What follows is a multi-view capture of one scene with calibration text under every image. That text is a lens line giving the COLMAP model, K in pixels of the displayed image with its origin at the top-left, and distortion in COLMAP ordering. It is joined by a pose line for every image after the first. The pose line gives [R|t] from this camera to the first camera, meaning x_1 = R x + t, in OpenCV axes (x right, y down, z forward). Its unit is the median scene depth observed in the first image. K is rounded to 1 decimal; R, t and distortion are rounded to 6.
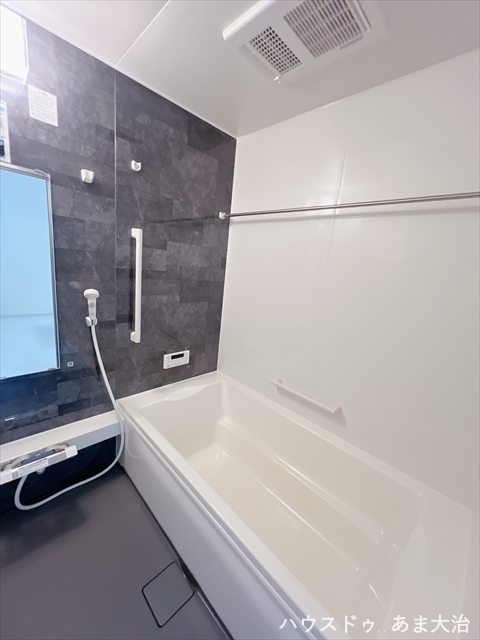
lens RADIAL K [[255.1, 0, 240.3], [0, 255.1, 318.5], [0, 0, 1]] dist [-0.002879, 0.000326]
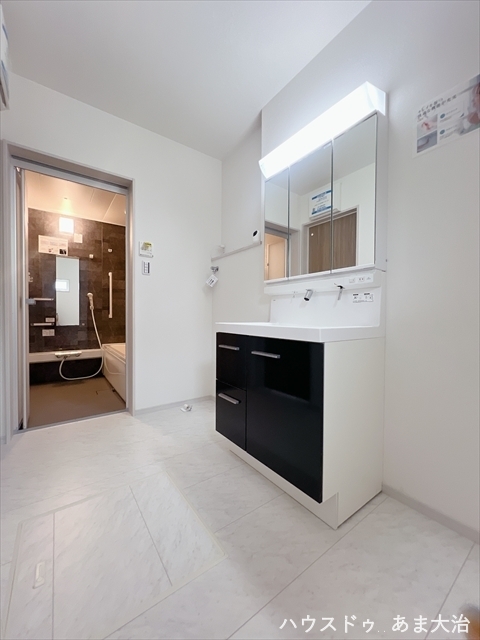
lens RADIAL K [[255.1, 0, 239.5], [0, 255.1, 319.9], [0, 0, 1]] dist [-0.002879, 0.000326]
pose [[0.984061, -0.091260, -0.152626, 1.300960], [0.057726, 0.975730, -0.211230, 0.777205], [0.168199, 0.199053, 0.965447, -1.247604]]
